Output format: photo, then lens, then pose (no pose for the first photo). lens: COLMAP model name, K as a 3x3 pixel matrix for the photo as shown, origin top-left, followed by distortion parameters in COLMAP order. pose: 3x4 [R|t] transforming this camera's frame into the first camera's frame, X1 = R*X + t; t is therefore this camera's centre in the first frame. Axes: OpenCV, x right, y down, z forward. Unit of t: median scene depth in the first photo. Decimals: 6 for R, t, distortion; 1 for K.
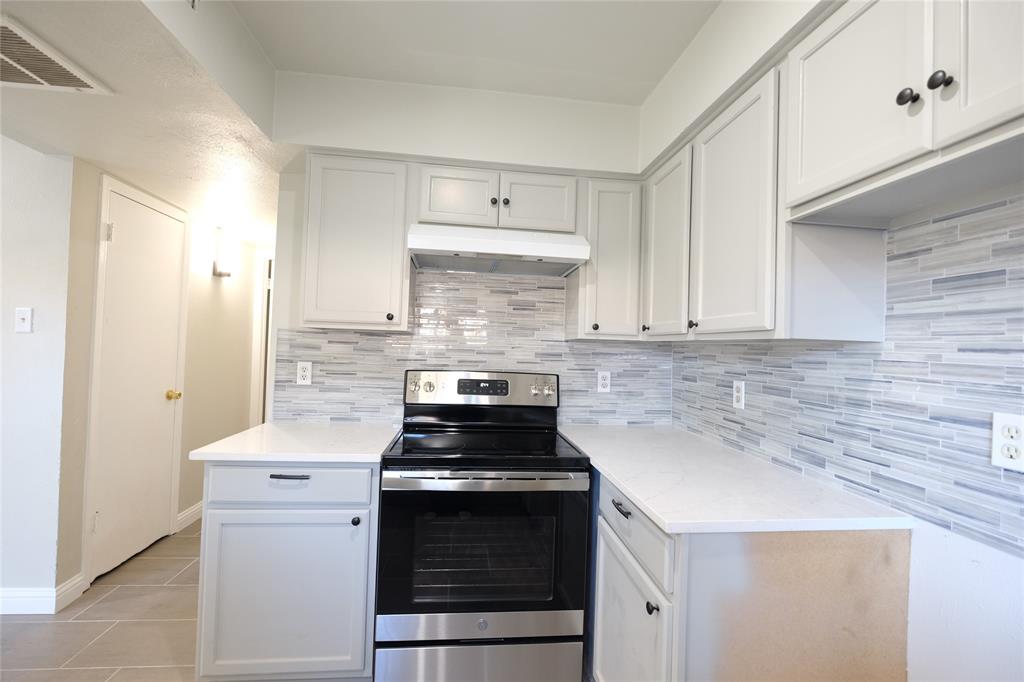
lens RADIAL K [[442.8, 0, 509.5], [0, 442.8, 339.7], [0, 0, 1]] dist [-0.006456, 0.000411]
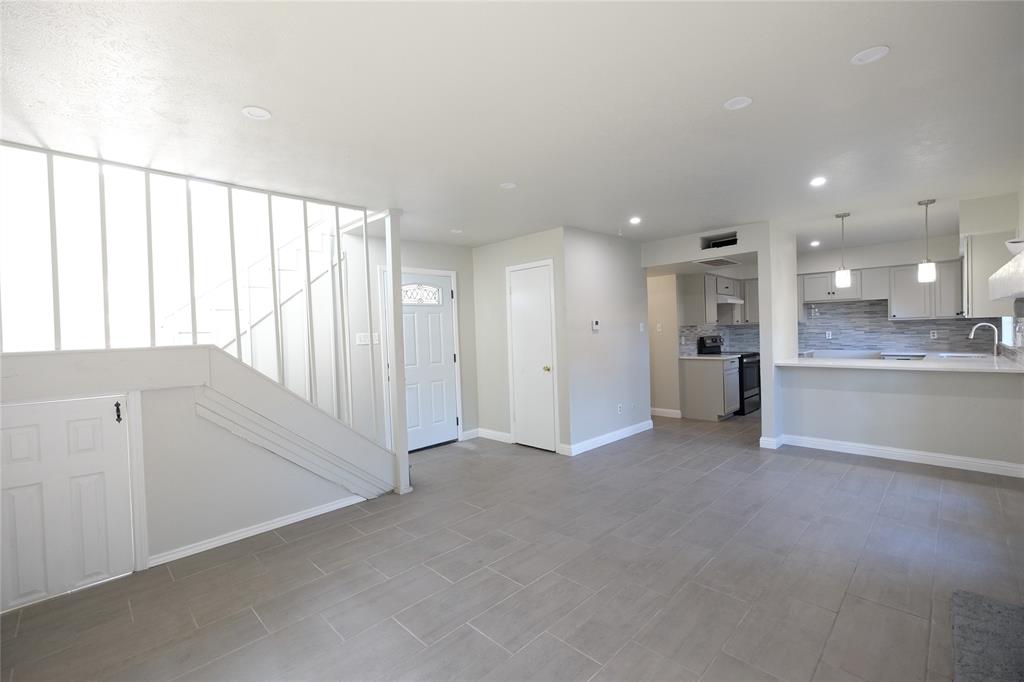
lens RADIAL K [[442.8, 0, 510.1], [0, 442.8, 339.4], [0, 0, 1]] dist [-0.006456, 0.000411]
pose [[0.781521, -0.068242, 0.620136, -3.975276], [0.046938, 0.997614, 0.050628, -0.170920], [-0.622111, -0.010459, 0.782859, -0.784056]]
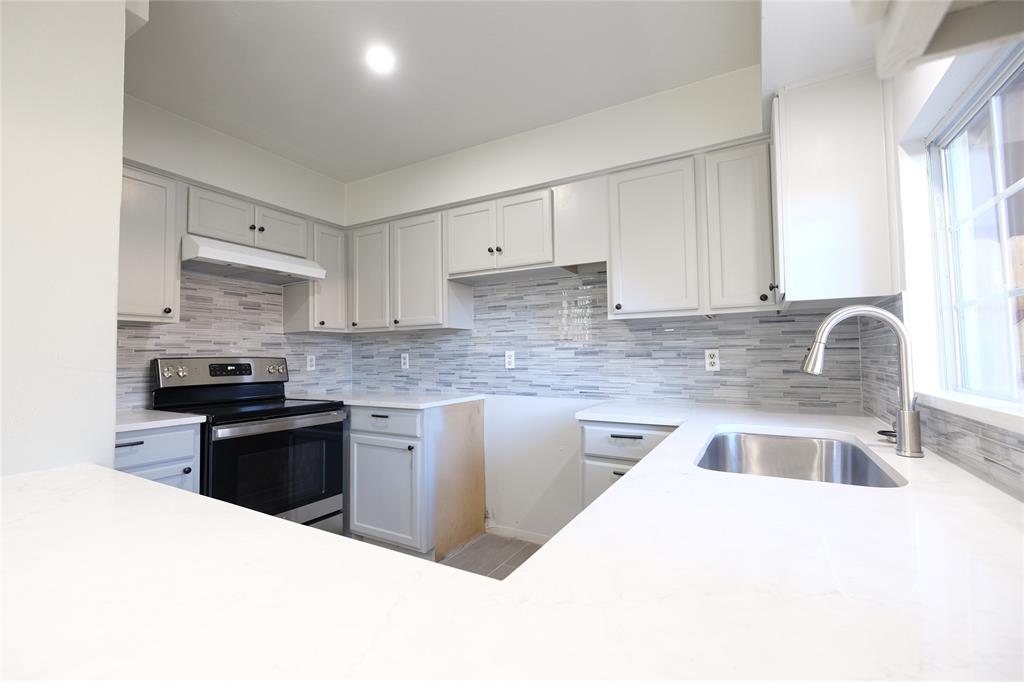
lens RADIAL K [[442.8, 0, 508.1], [0, 442.8, 337.9], [0, 0, 1]] dist [-0.006456, 0.000411]
pose [[0.589125, -0.006814, 0.808013, -0.718594], [0.018901, 0.999807, -0.005349, 0.046034], [-0.807821, 0.018423, 0.589140, -0.436033]]
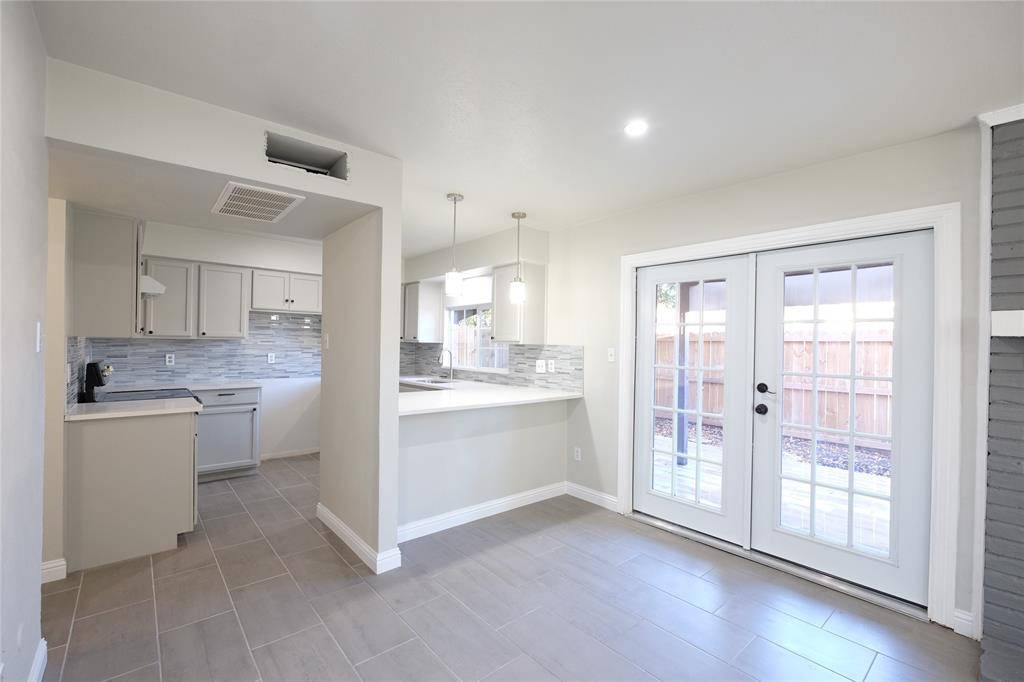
lens RADIAL K [[442.8, 0, 511.1], [0, 442.8, 341.9], [0, 0, 1]] dist [-0.006456, 0.000411]
pose [[-0.563422, -0.040239, 0.825189, -2.562806], [-0.047853, 0.998726, 0.016029, -0.103431], [-0.824782, -0.030456, -0.564629, 0.826221]]
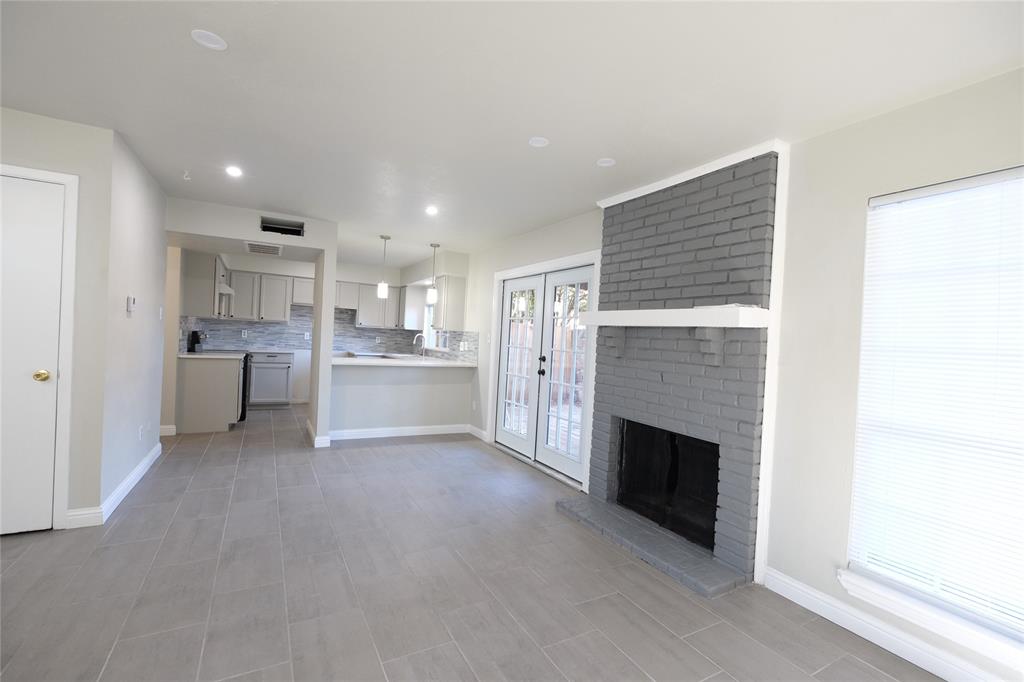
lens RADIAL K [[442.8, 0, 509.9], [0, 442.8, 341.8], [0, 0, 1]] dist [-0.006456, 0.000411]
pose [[-0.383751, -0.061847, 0.921363, -4.013912], [-0.078426, 0.996333, 0.034215, -0.124467], [-0.920100, -0.059128, -0.387194, 0.346786]]
